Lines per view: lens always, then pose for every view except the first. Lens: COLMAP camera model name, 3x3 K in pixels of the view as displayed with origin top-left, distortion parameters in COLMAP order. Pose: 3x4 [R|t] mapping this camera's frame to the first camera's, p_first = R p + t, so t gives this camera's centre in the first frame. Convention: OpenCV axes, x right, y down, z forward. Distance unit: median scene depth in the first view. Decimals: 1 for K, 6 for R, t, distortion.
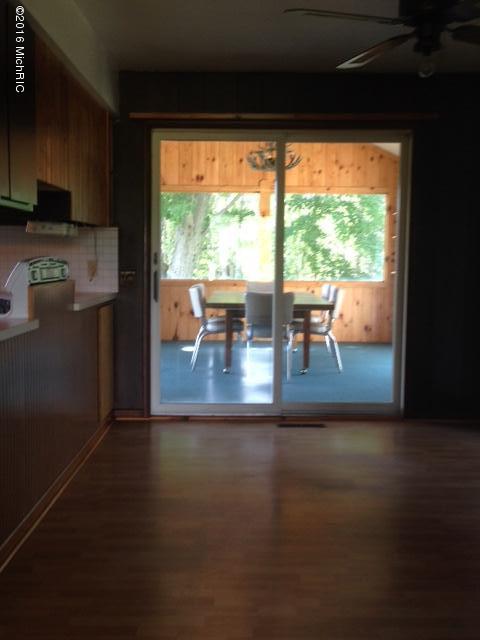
lens RADIAL K [[737.9, 0, 240.0], [0, 737.9, 320.0], [0, 0, 1]] dist [0.068929, 0.025094]
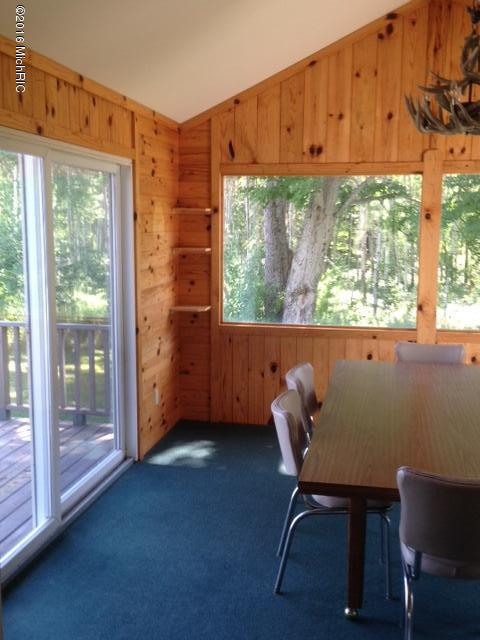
lens RADIAL K [[737.9, 0, 240.0], [0, 737.9, 320.0], [0, 0, 1]] dist [0.068929, 0.025094]
pose [[0.982117, 0.013941, -0.187757, -0.002084], [-0.005399, 0.998930, 0.045933, -0.086268], [0.188197, -0.044098, 0.981141, 0.418022]]
